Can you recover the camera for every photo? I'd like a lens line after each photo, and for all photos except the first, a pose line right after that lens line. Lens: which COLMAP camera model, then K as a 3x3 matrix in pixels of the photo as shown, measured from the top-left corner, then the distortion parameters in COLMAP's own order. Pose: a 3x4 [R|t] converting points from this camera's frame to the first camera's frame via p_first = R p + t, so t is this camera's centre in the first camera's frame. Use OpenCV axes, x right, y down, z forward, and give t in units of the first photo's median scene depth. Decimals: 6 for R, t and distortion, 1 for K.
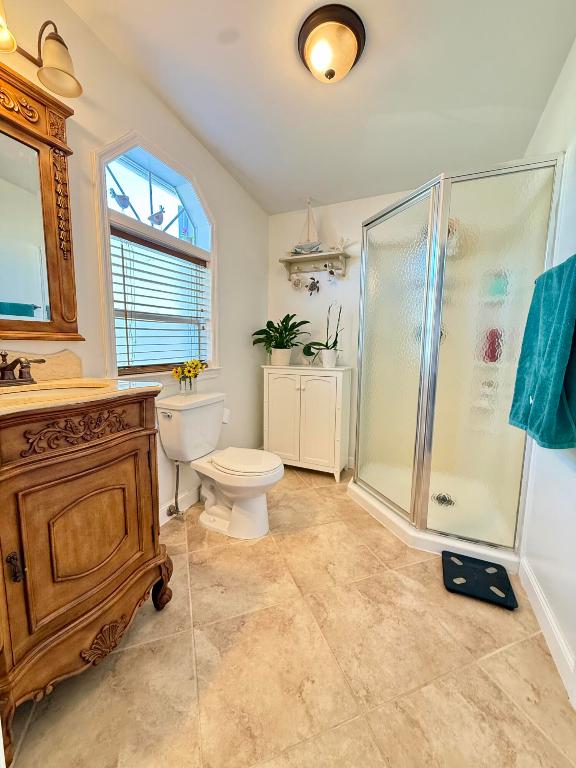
lens RADIAL K [[308.4, 0, 288.0], [0, 308.4, 384.0], [0, 0, 1]] dist [0.000092, 0.000119]
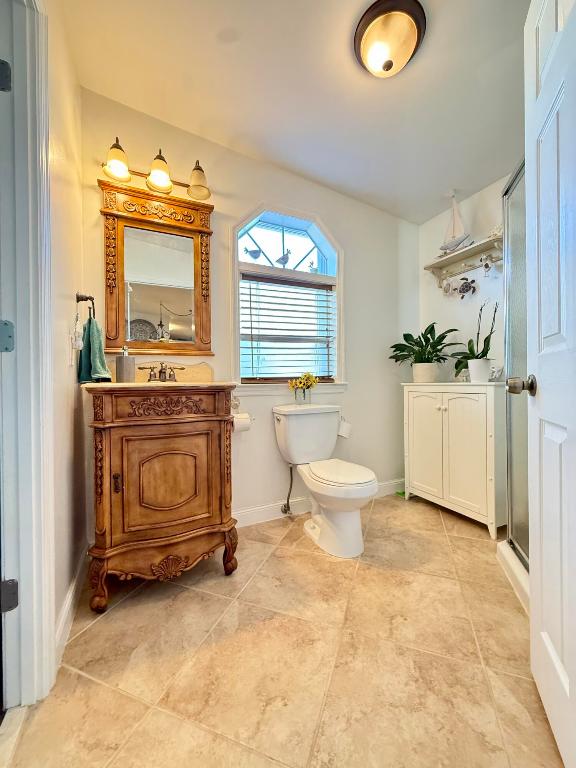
lens RADIAL K [[308.4, 0, 288.0], [0, 308.4, 384.0], [0, 0, 1]] dist [0.000092, 0.000119]
pose [[0.755356, -0.015724, -0.655126, 0.461466], [-0.061415, 0.993613, -0.094660, 0.089211], [0.652431, 0.111737, 0.749566, 0.160071]]
